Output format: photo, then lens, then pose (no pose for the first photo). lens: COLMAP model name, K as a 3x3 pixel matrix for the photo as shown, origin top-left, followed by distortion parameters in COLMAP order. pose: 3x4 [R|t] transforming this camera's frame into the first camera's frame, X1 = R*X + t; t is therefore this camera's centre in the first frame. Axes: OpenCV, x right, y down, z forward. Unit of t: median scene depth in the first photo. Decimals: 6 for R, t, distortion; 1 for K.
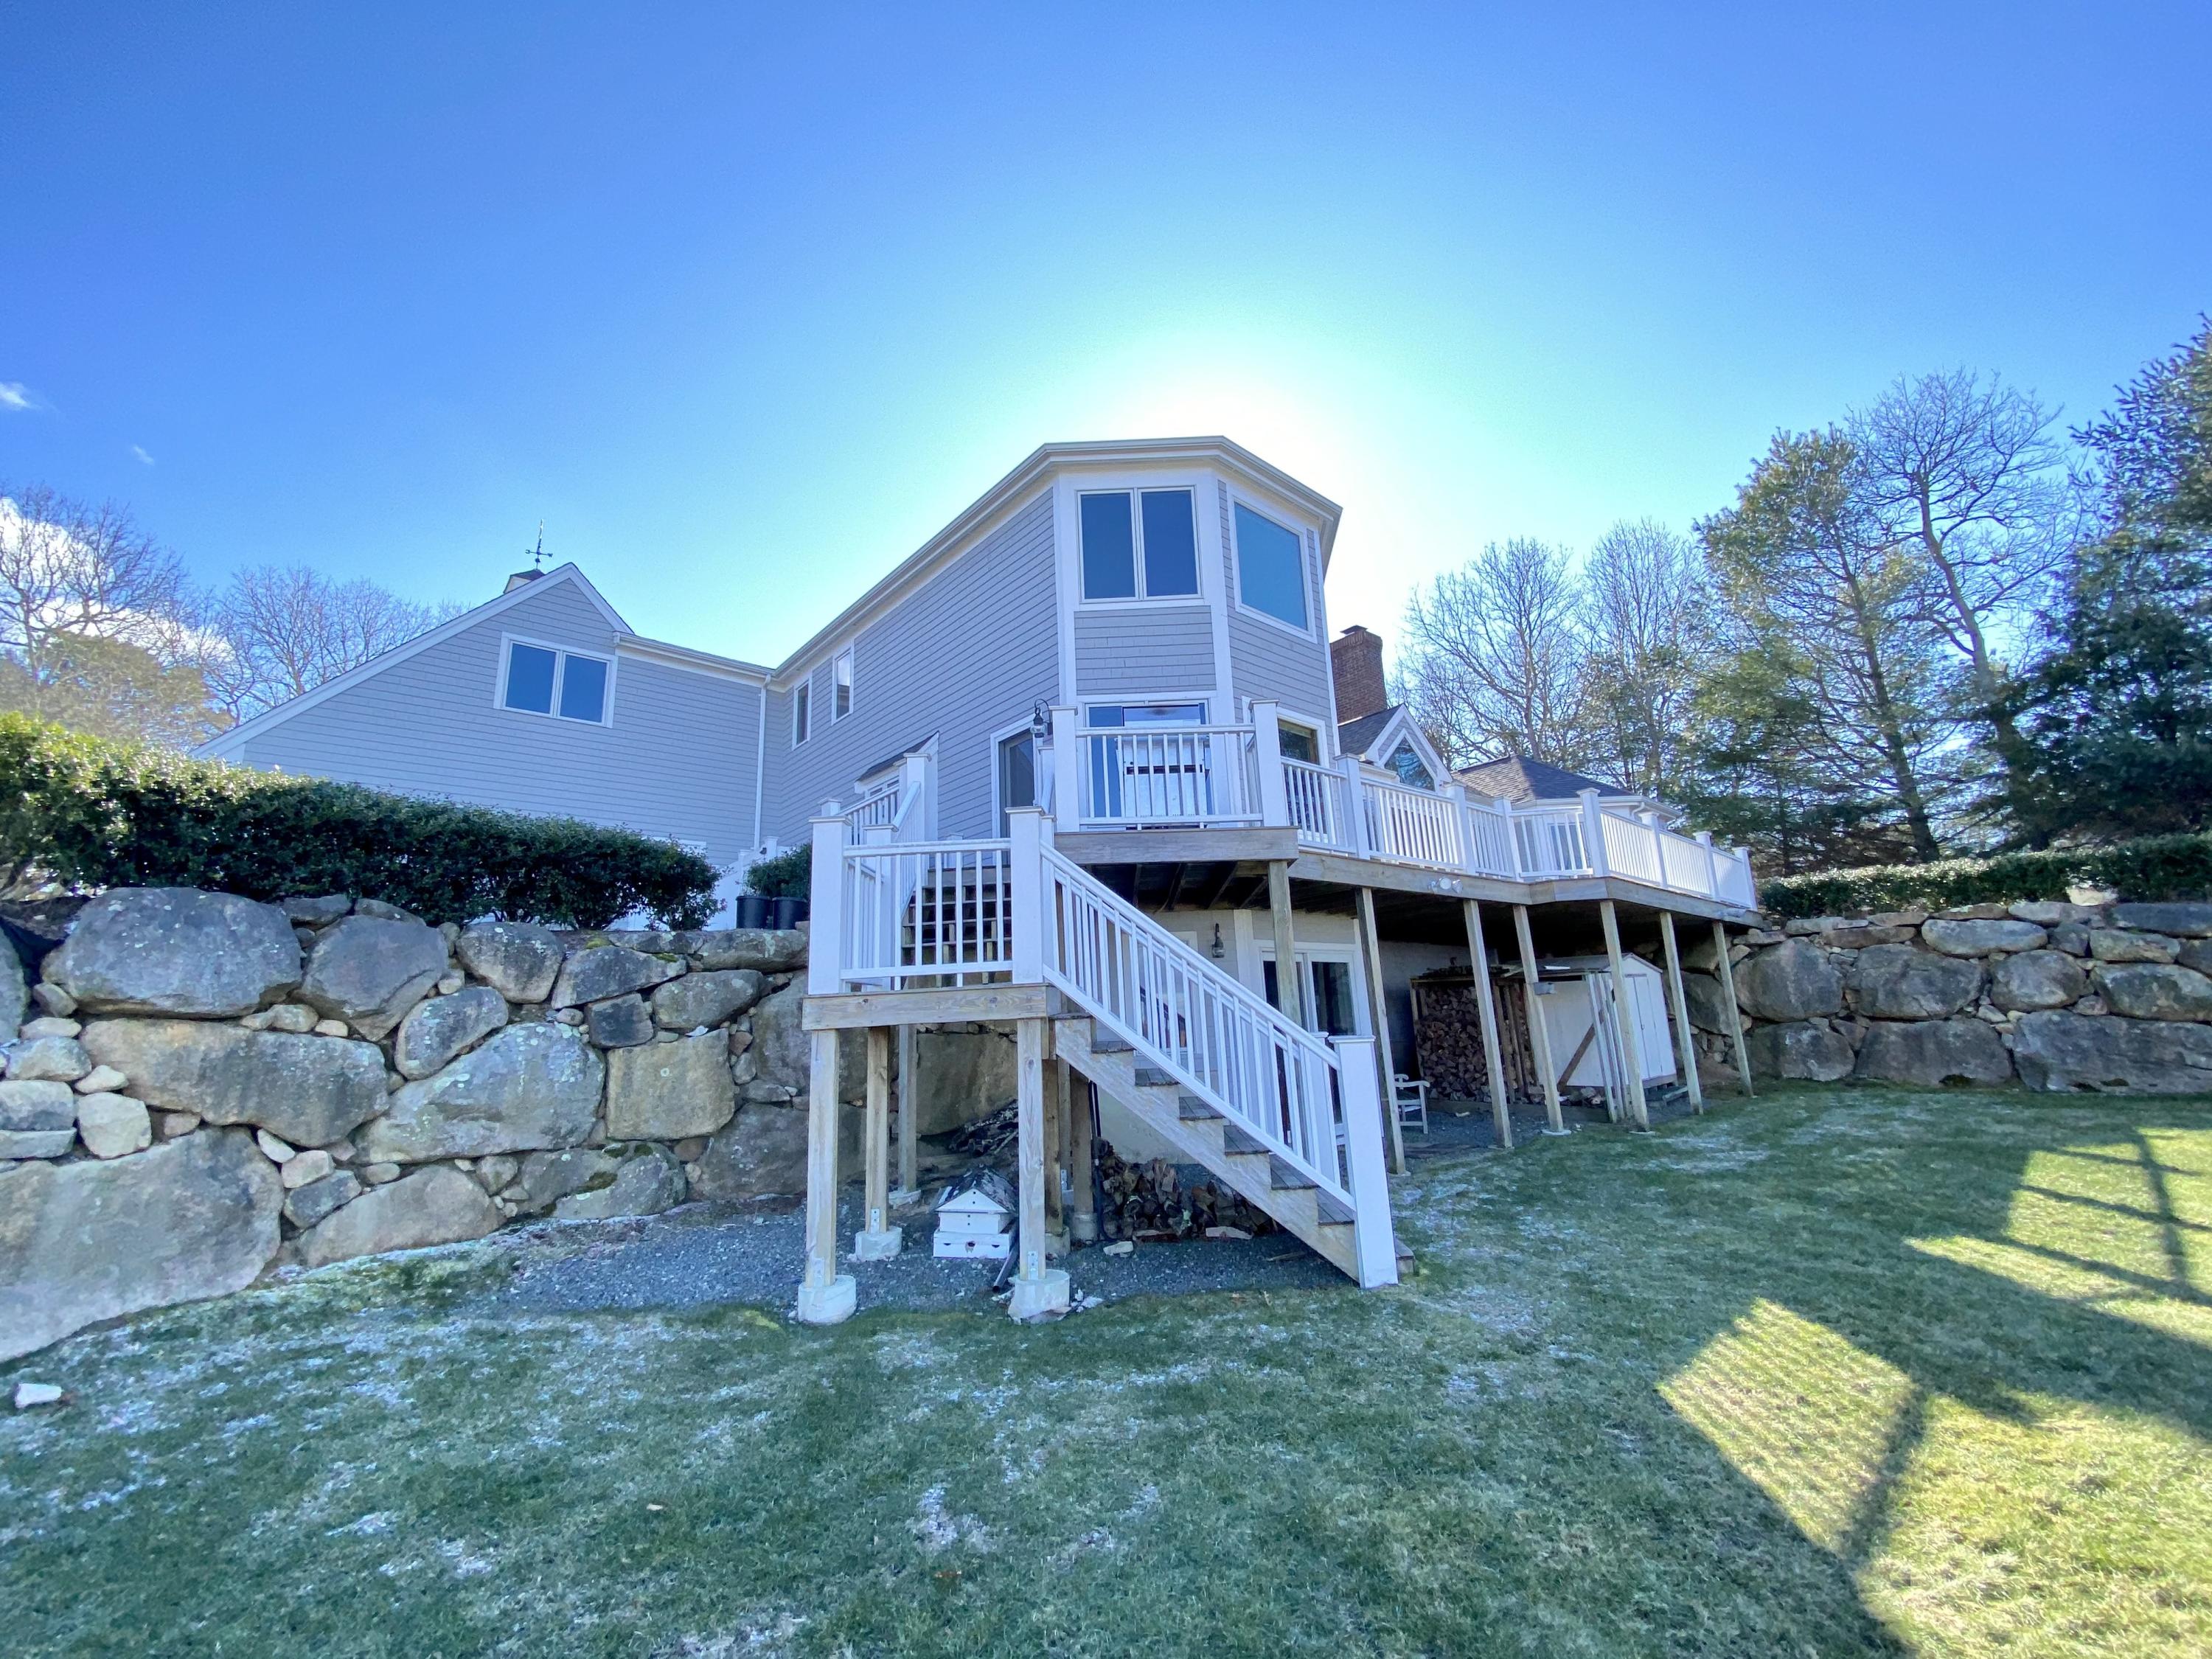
lens RADIAL K [[899.5, 0, 1121.4], [0, 899.5, 818.1], [0, 0, 1]] dist [0.023502, -0.021502]
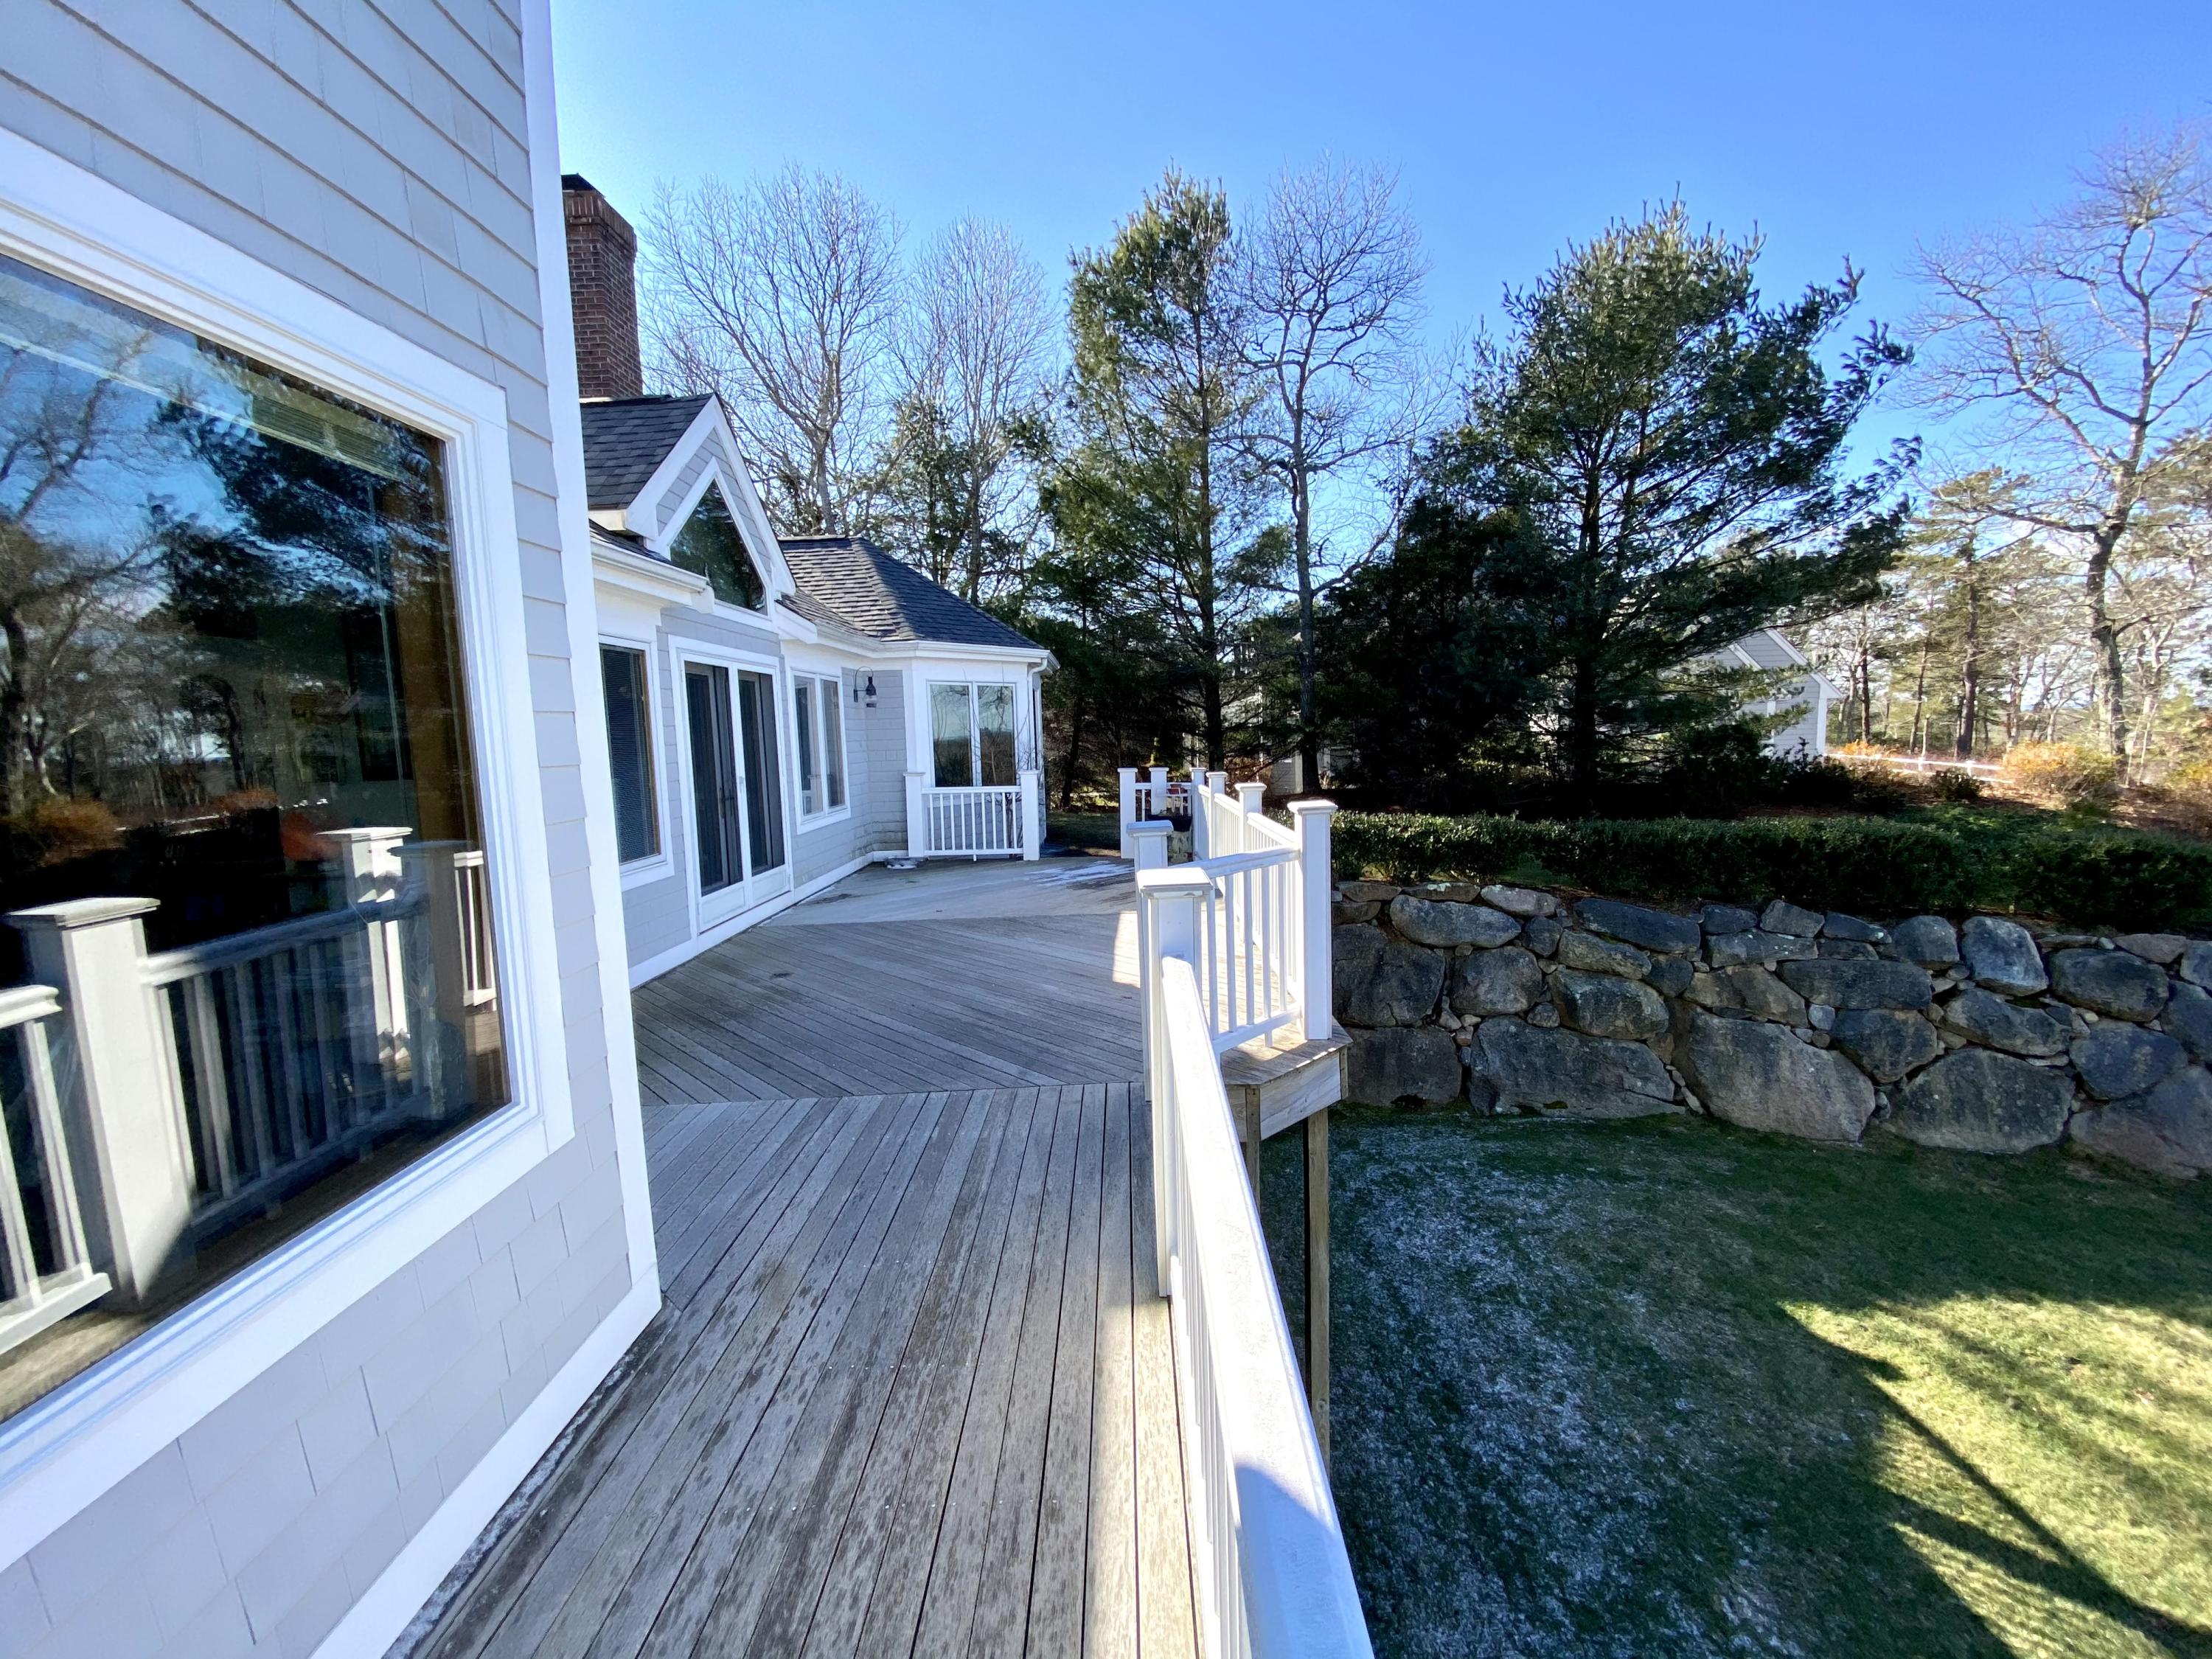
lens RADIAL K [[899.5, 0, 1121.4], [0, 899.5, 818.1], [0, 0, 1]] dist [0.023502, -0.021502]
pose [[0.671186, -0.039991, 0.740209, 0.166401], [-0.169145, 0.963940, 0.205451, -0.077167], [-0.721733, -0.263099, 0.640219, 0.743391]]
